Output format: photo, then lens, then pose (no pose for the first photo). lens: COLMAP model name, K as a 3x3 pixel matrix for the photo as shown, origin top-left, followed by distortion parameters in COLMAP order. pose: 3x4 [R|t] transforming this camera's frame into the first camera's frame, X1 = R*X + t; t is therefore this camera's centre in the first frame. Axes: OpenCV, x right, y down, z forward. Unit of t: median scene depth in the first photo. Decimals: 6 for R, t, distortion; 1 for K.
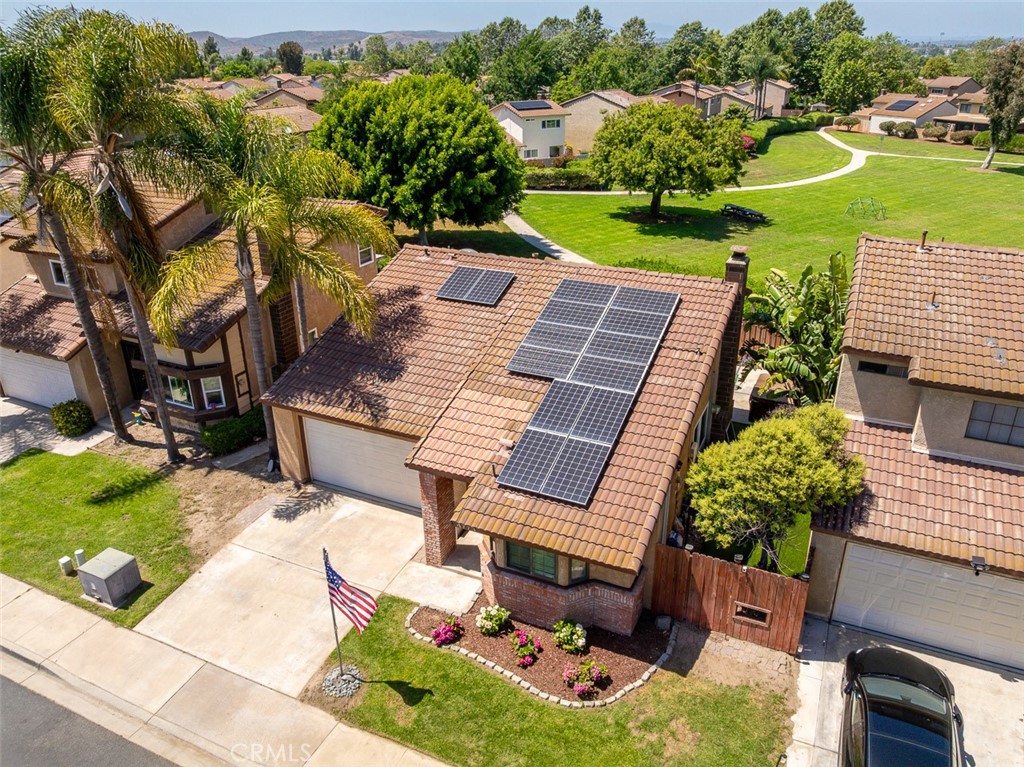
lens RADIAL K [[736.8, 0, 512.0], [0, 736.8, 383.5], [0, 0, 1]] dist [-0.037206, 0.001464]
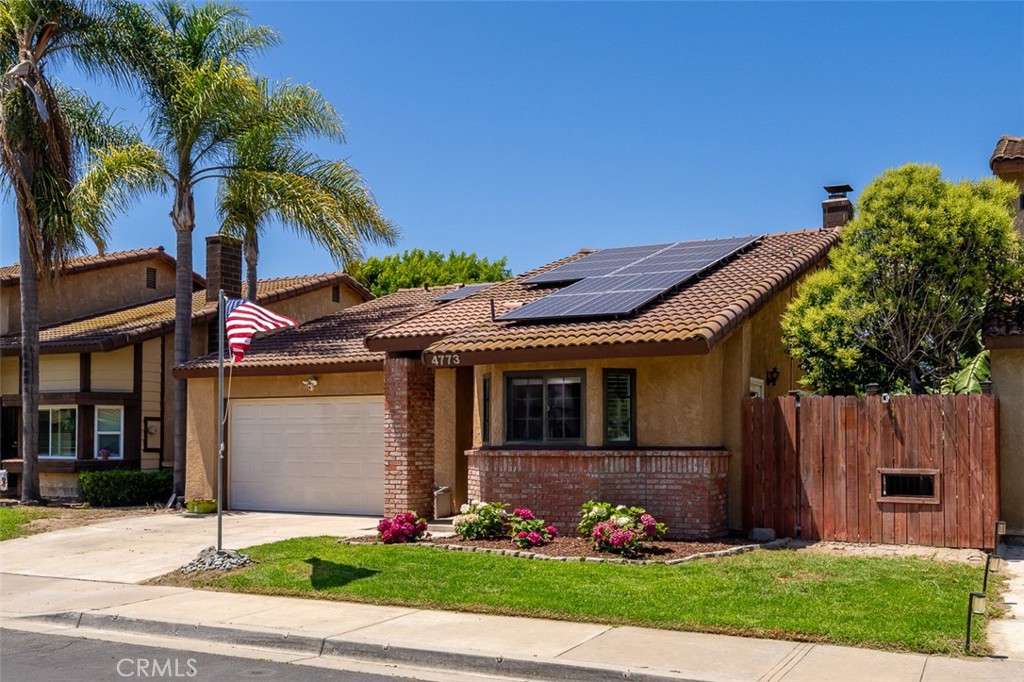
lens RADIAL K [[991.4, 0, 522.9], [0, 991.4, 442.4], [0, 0, 1]] dist [0.001745, 0.011984]
pose [[0.999123, 0.012318, -0.040012, 0.037684], [-0.027936, 0.908003, -0.418032, 0.557256], [0.031181, 0.418783, 0.907551, 0.205889]]
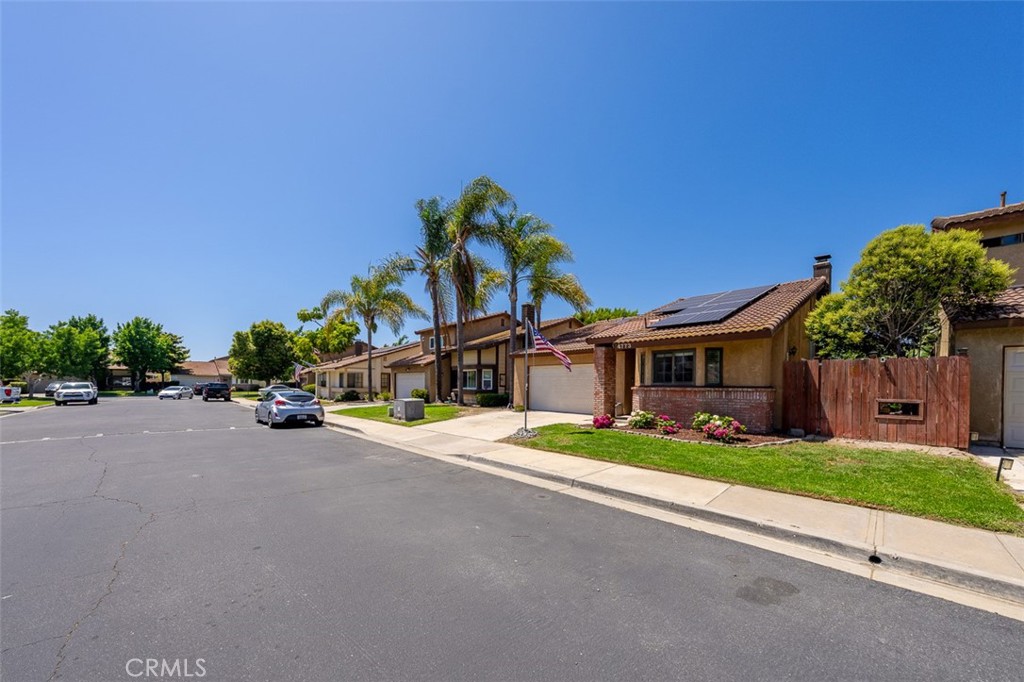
lens RADIAL K [[359.7, 0, 517.5], [0, 359.7, 393.6], [0, 0, 1]] dist [-0.001699, -0.000155]
pose [[0.934927, 0.026037, -0.353884, -0.005608], [-0.162343, 0.918194, -0.361337, 0.504375], [0.315526, 0.395274, 0.862671, 0.322403]]
